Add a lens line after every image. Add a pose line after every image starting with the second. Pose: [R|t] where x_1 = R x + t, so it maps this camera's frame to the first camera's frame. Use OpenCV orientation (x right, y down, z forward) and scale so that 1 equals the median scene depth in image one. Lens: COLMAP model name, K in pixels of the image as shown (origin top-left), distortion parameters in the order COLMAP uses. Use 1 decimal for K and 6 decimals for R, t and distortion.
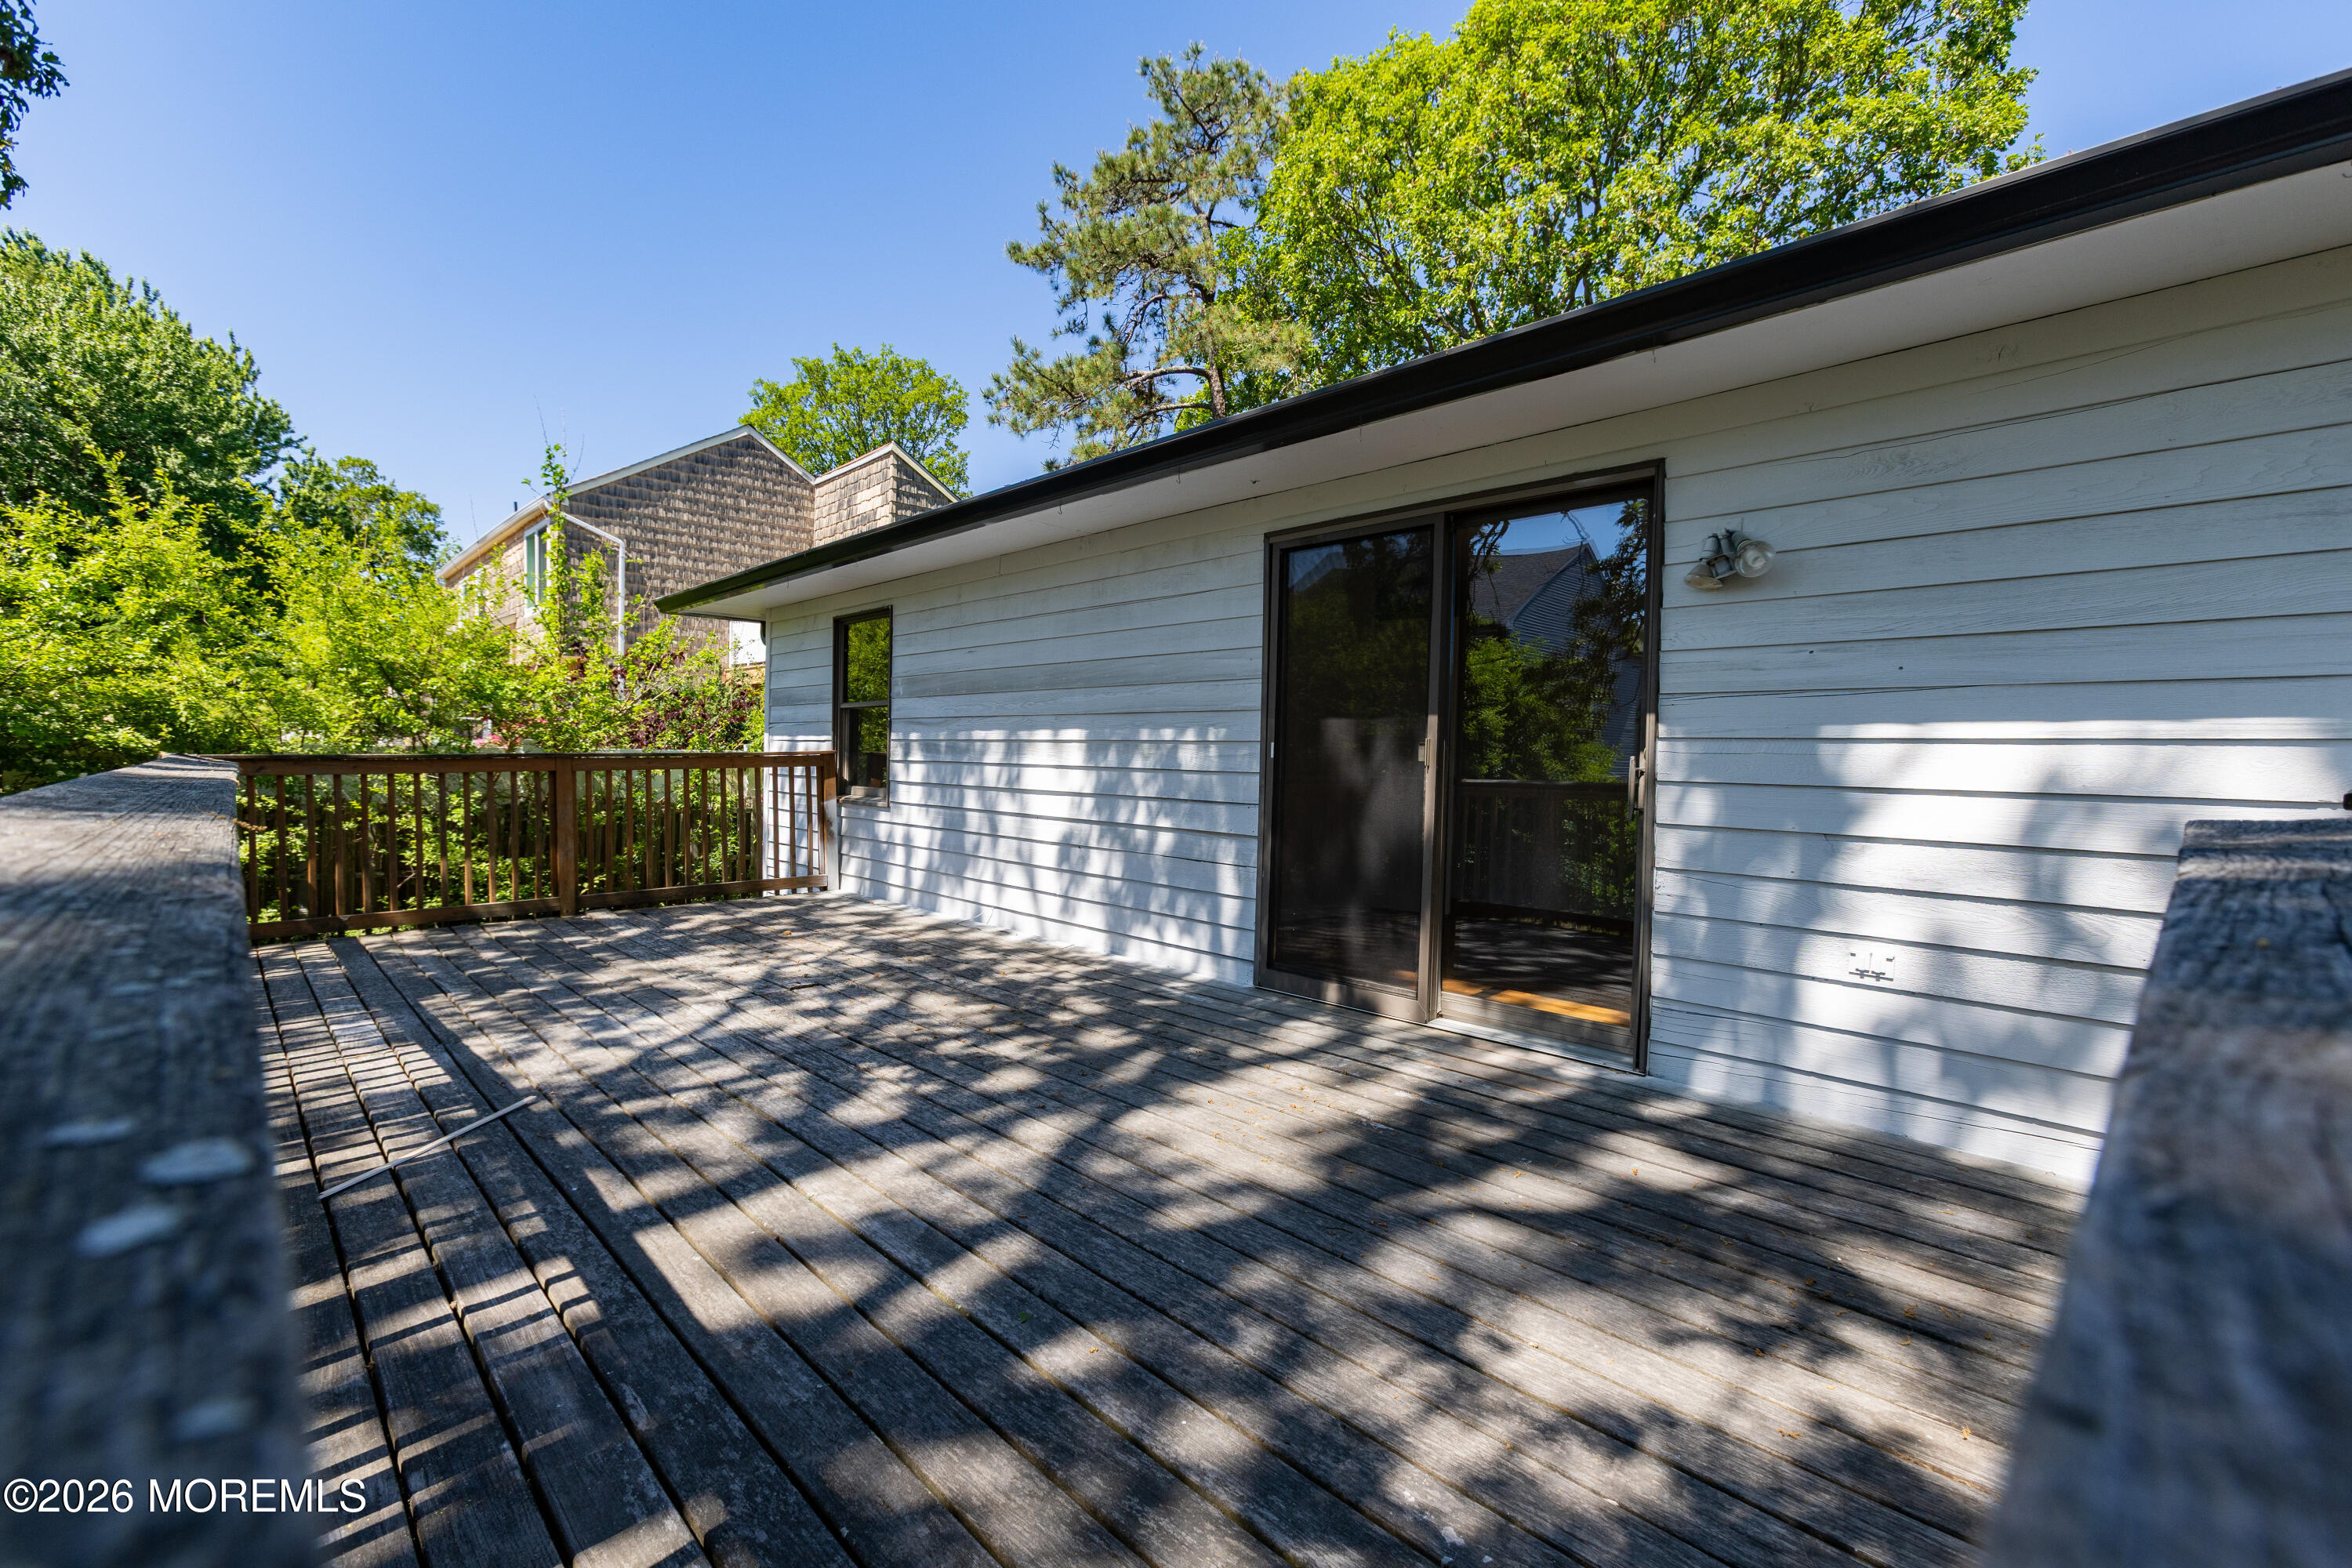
lens RADIAL K [[1061.9, 0, 1174.4], [0, 1061.9, 772.0], [0, 0, 1]] dist [-0.010989, 0.008984]
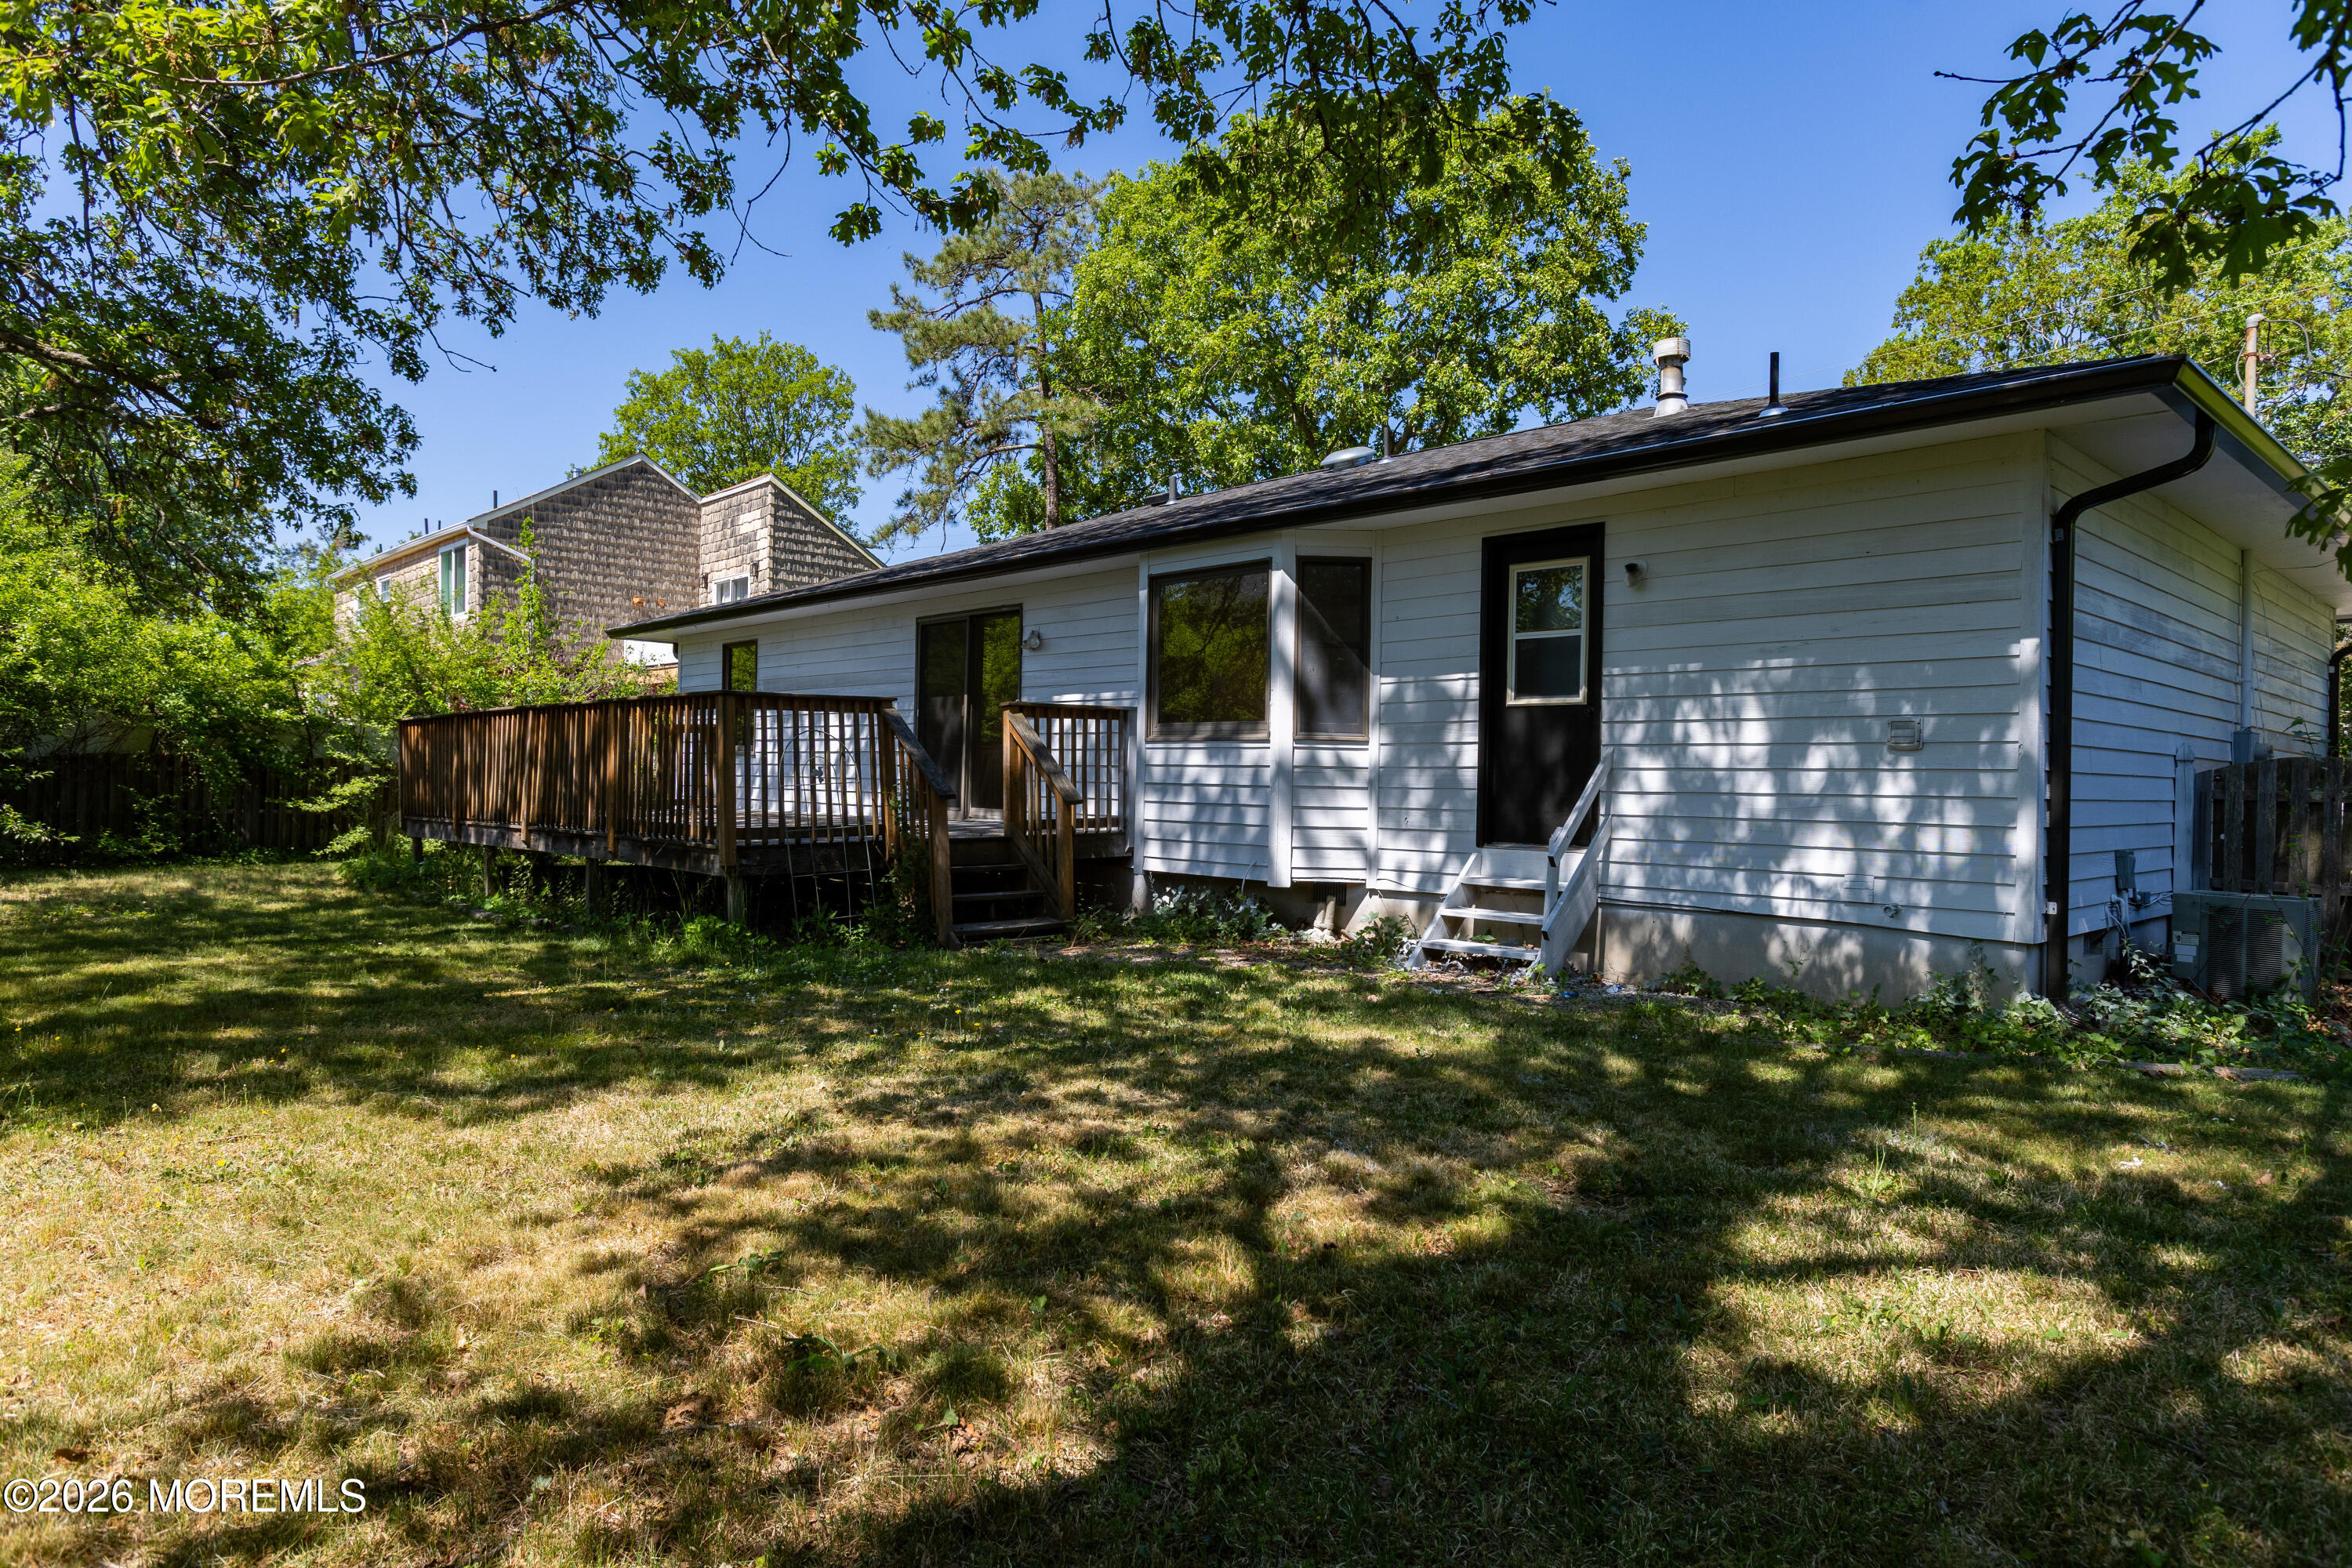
lens RADIAL K [[1394.3, 0, 1176.4], [0, 1394.3, 800.6], [0, 0, 1]] dist [-0.000210, 0.000490]
pose [[0.999900, -0.000353, 0.014169, 0.154147], [0.000371, 0.999999, -0.001226, 0.045274], [-0.014169, 0.001232, 0.999899, -0.522831]]
